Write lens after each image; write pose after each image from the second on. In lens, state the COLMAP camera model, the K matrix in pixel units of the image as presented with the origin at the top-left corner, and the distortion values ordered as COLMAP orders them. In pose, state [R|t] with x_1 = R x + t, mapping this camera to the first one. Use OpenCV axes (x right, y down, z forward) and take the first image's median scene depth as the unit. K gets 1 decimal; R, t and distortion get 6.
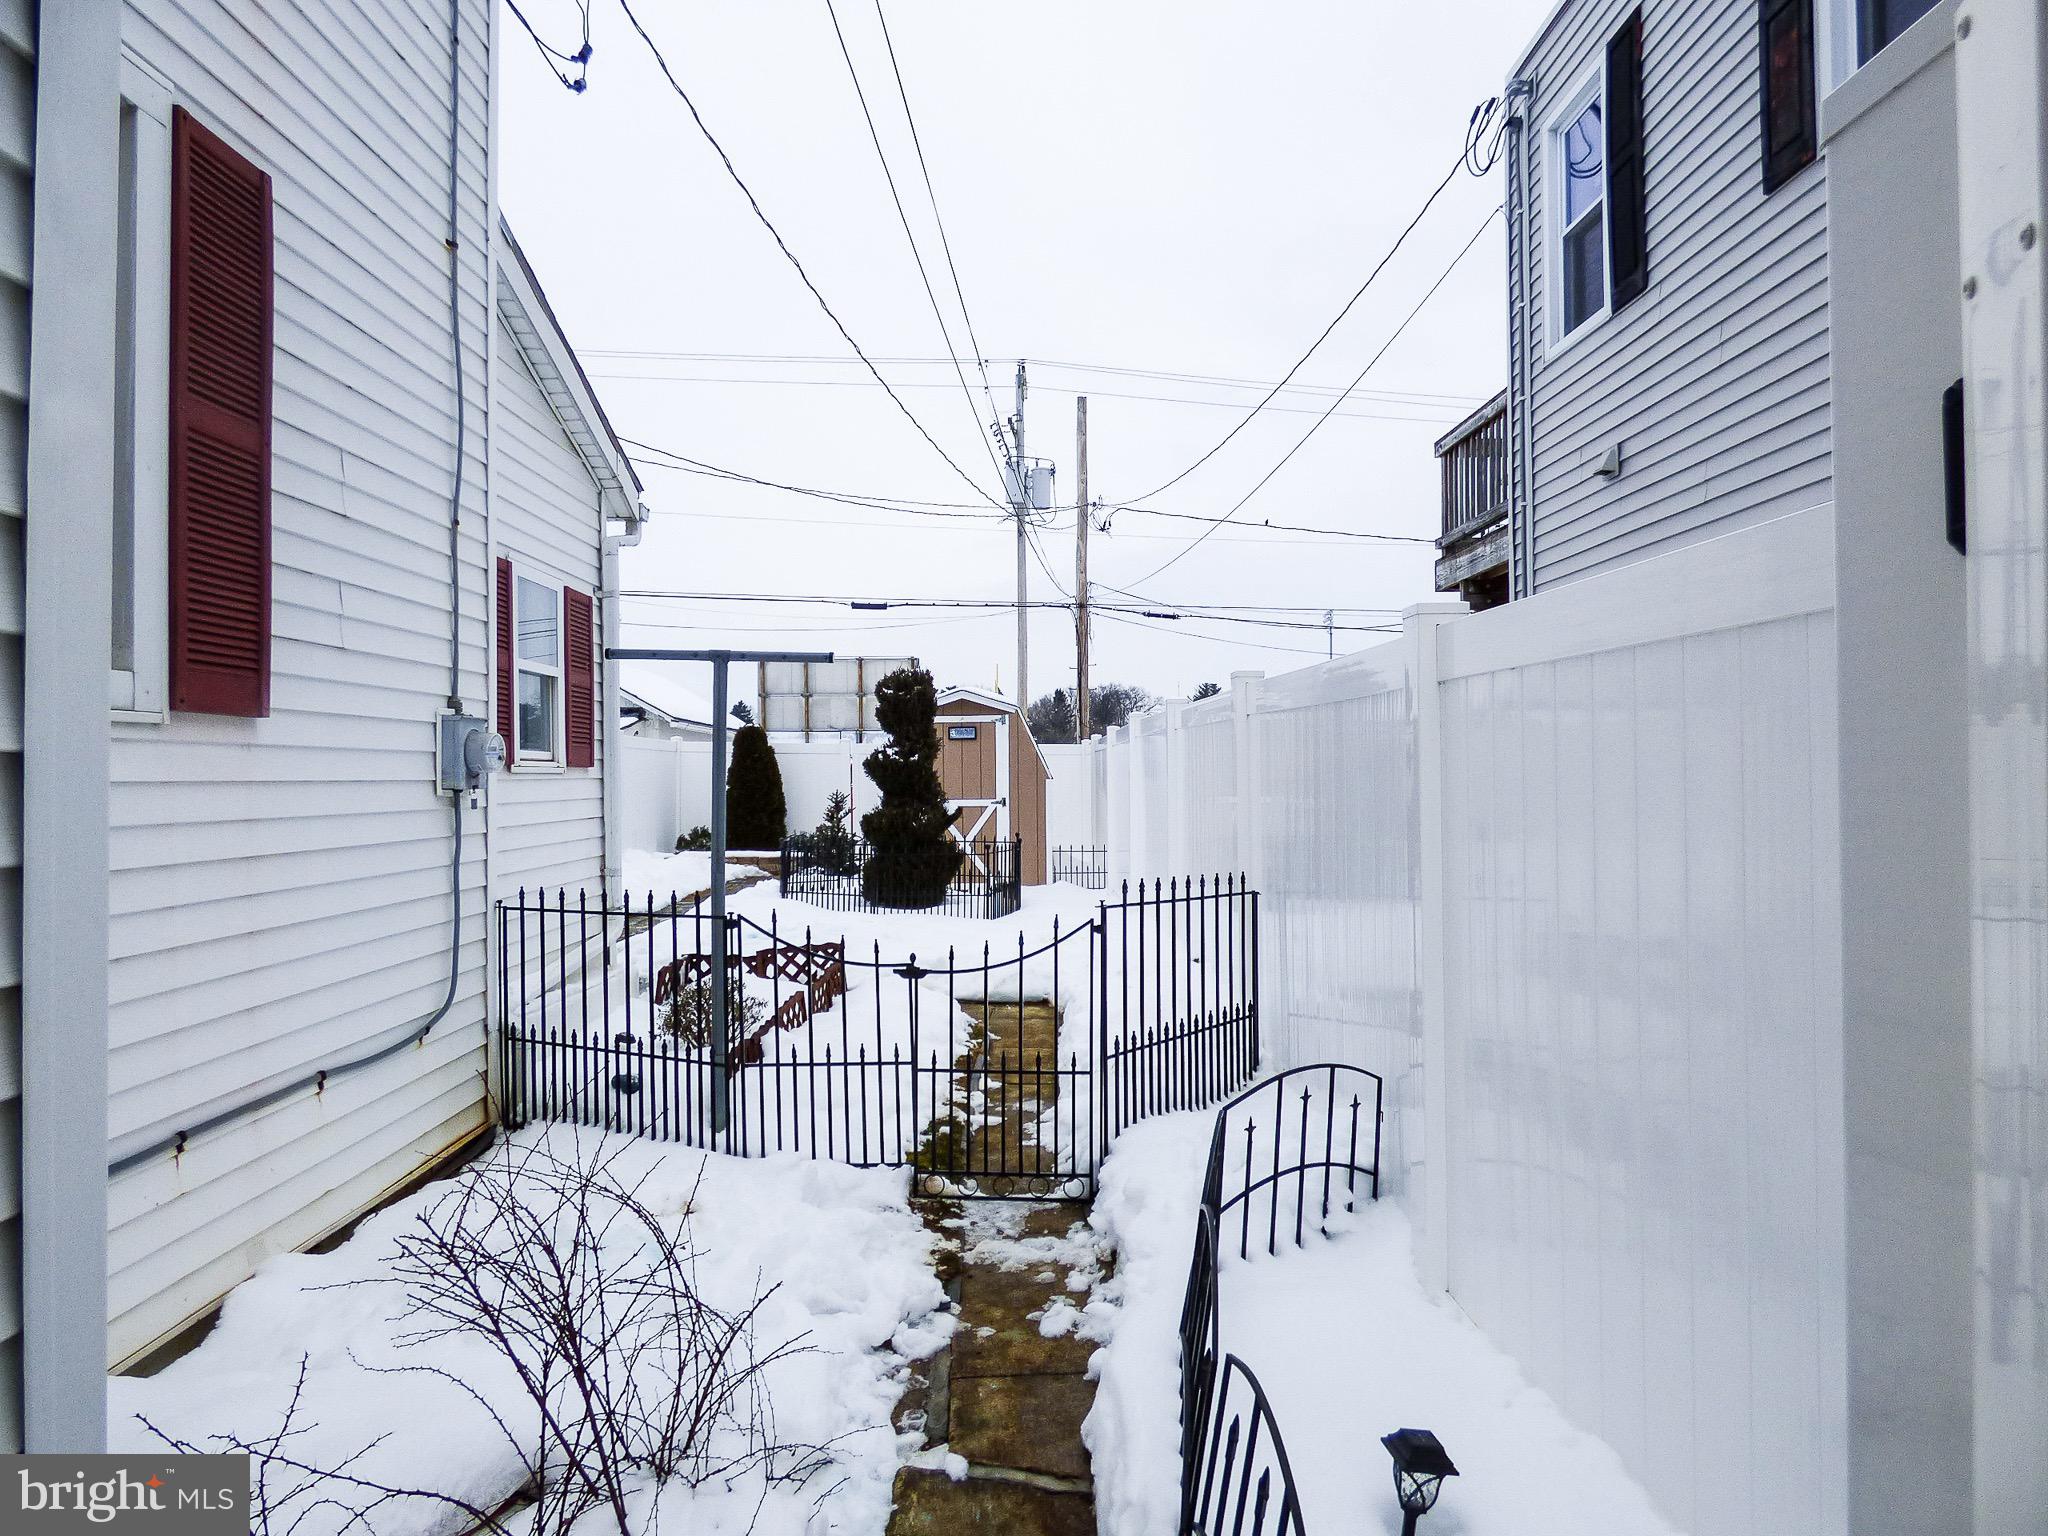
lens RADIAL K [[1249.7, 0, 1039.8], [0, 1249.7, 780.4], [0, 0, 1]] dist [-0.008793, -0.000722]
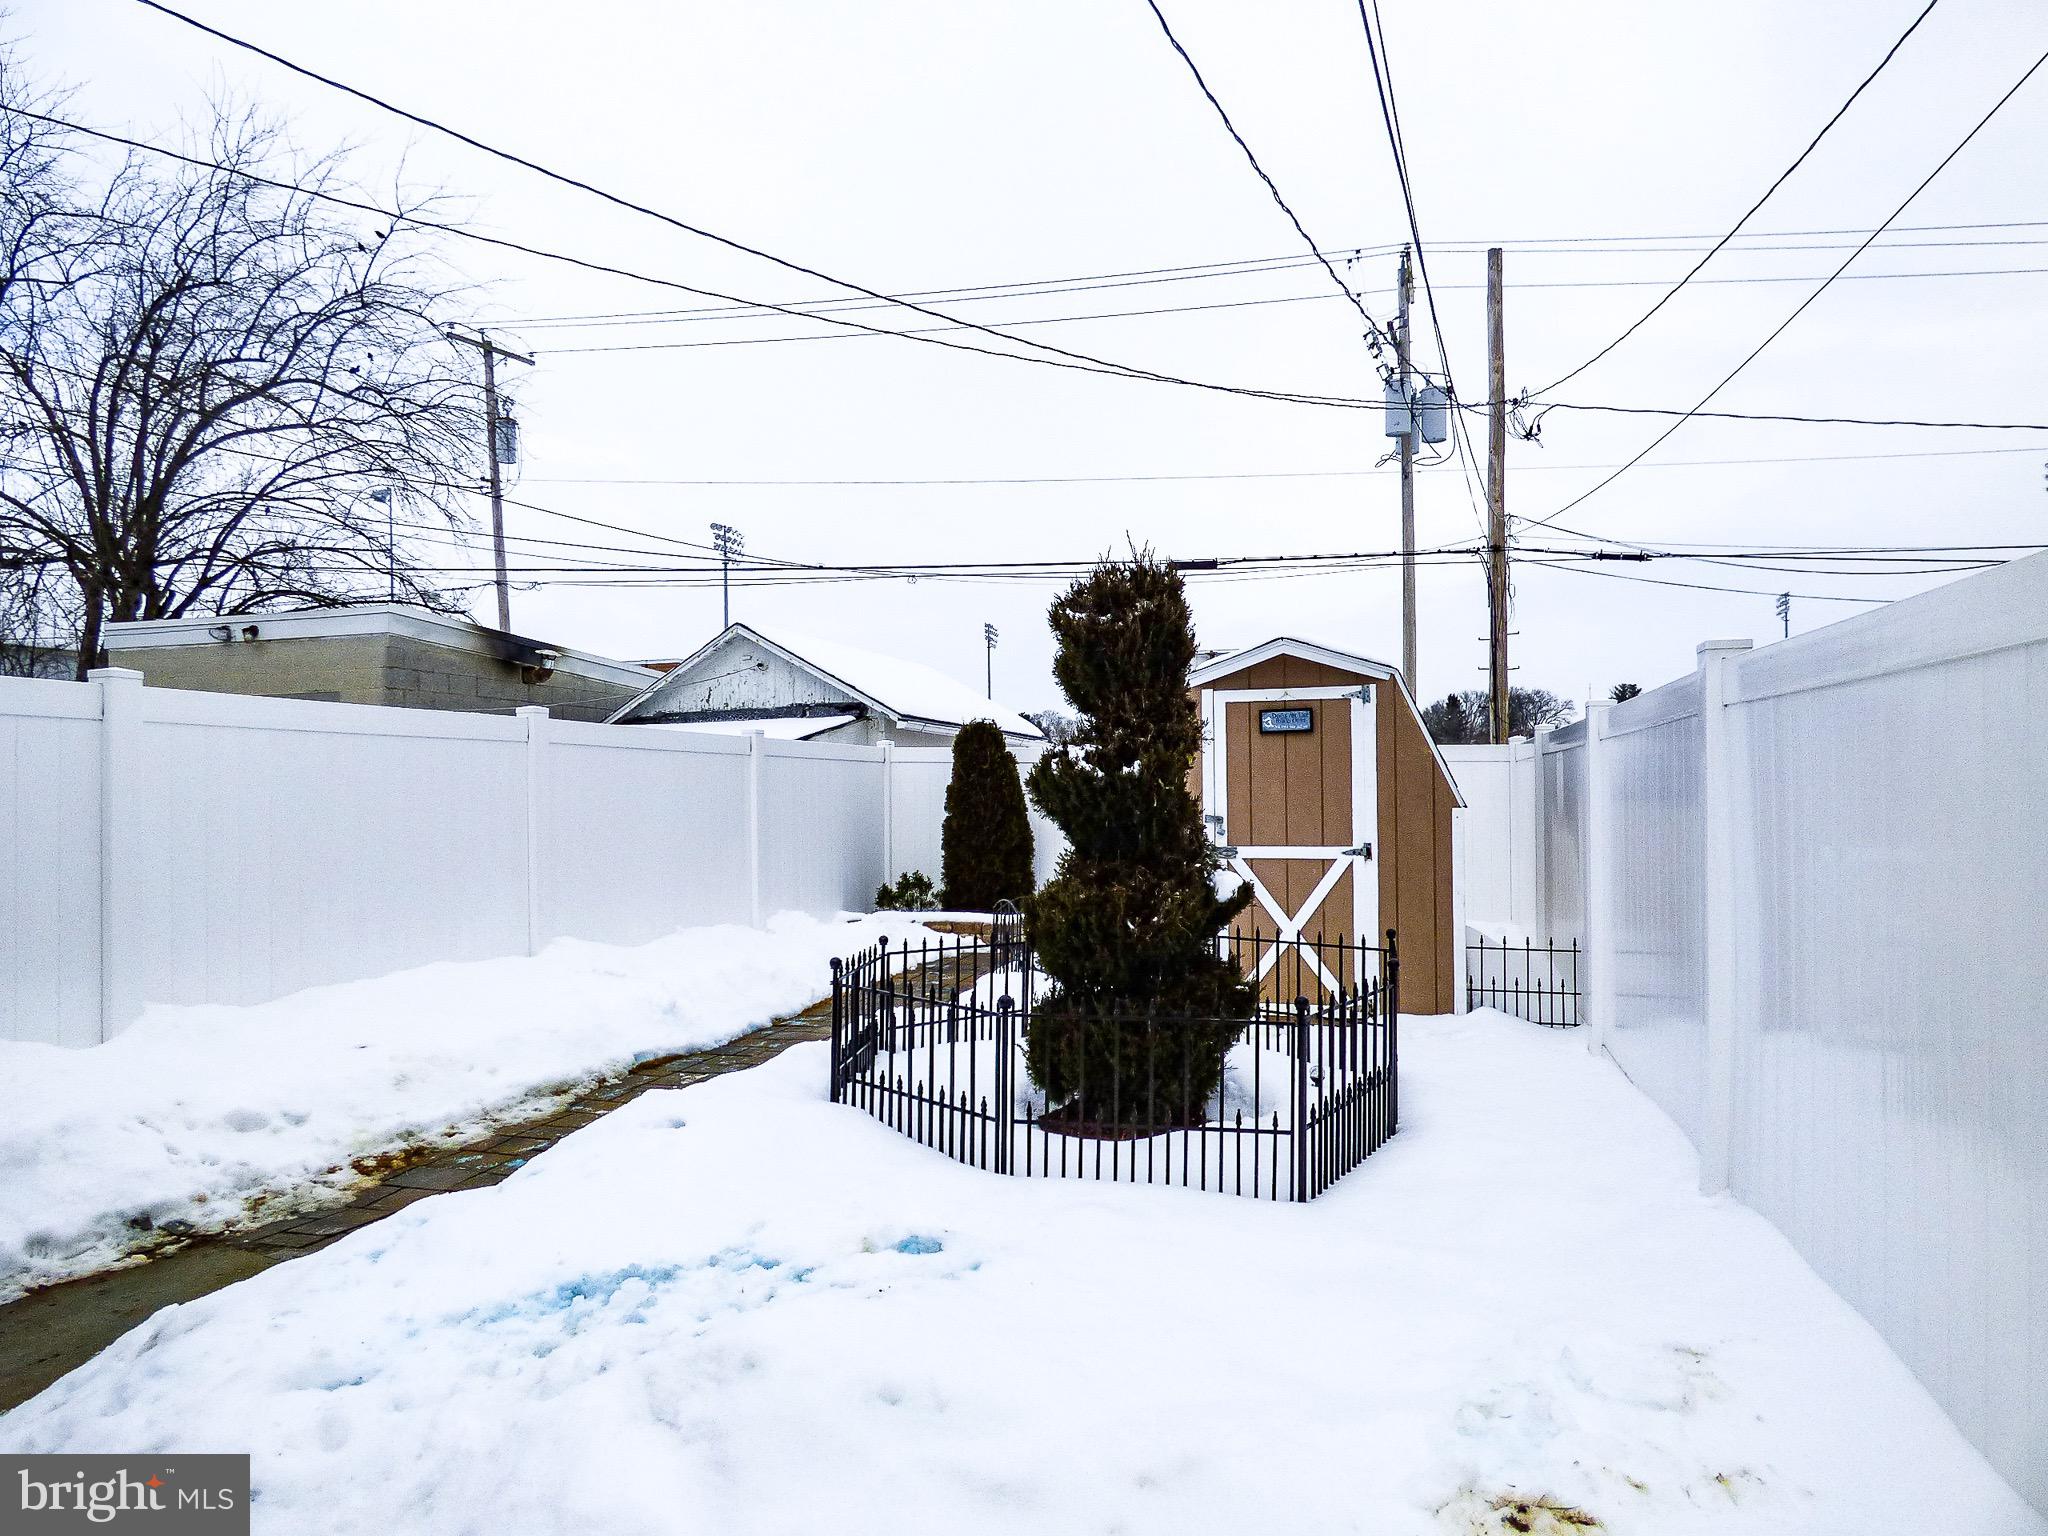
lens RADIAL K [[1249.7, 0, 1039.8], [0, 1249.7, 780.4], [0, 0, 1]] dist [-0.008793, -0.000722]
pose [[0.954174, -0.004367, -0.299220, -0.002035], [0.001536, 0.999952, -0.009694, -0.004890], [0.299248, 0.008790, 0.954135, 0.293447]]
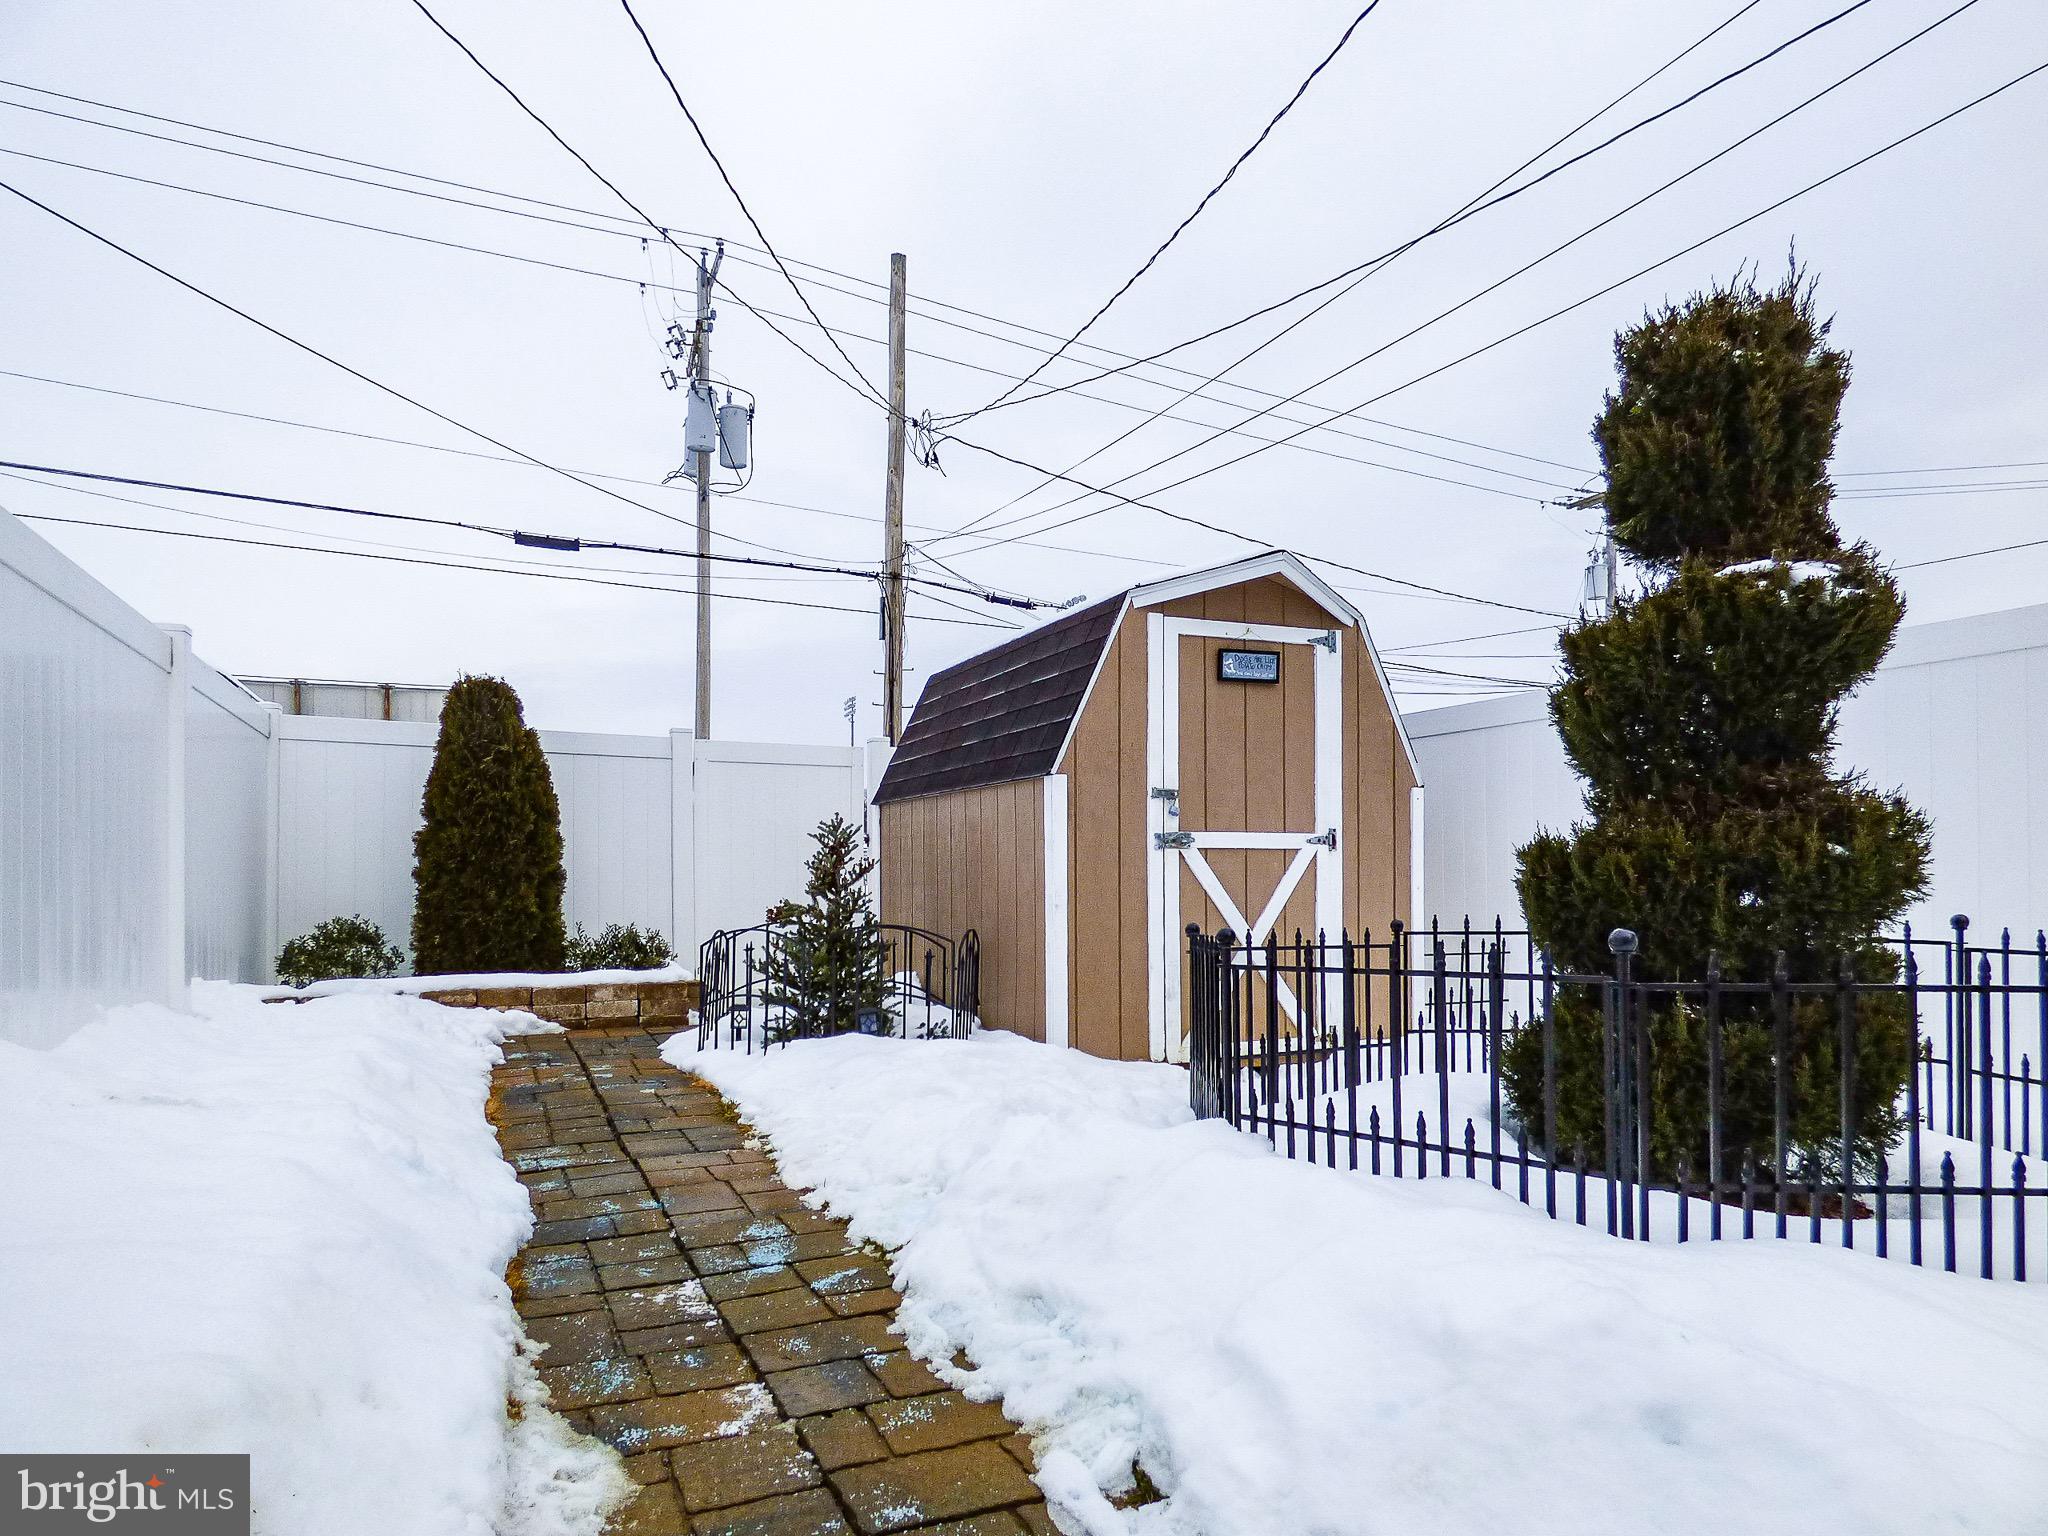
lens RADIAL K [[1271.1, 0, 1018.7], [0, 1271.1, 860.6], [0, 0, 1]] dist [0.001254, 0.001355]
pose [[0.922005, 0.005581, 0.387138, -0.180849], [-0.000082, 0.999899, -0.014219, 0.018944], [-0.387178, 0.013079, 0.921912, 0.413166]]
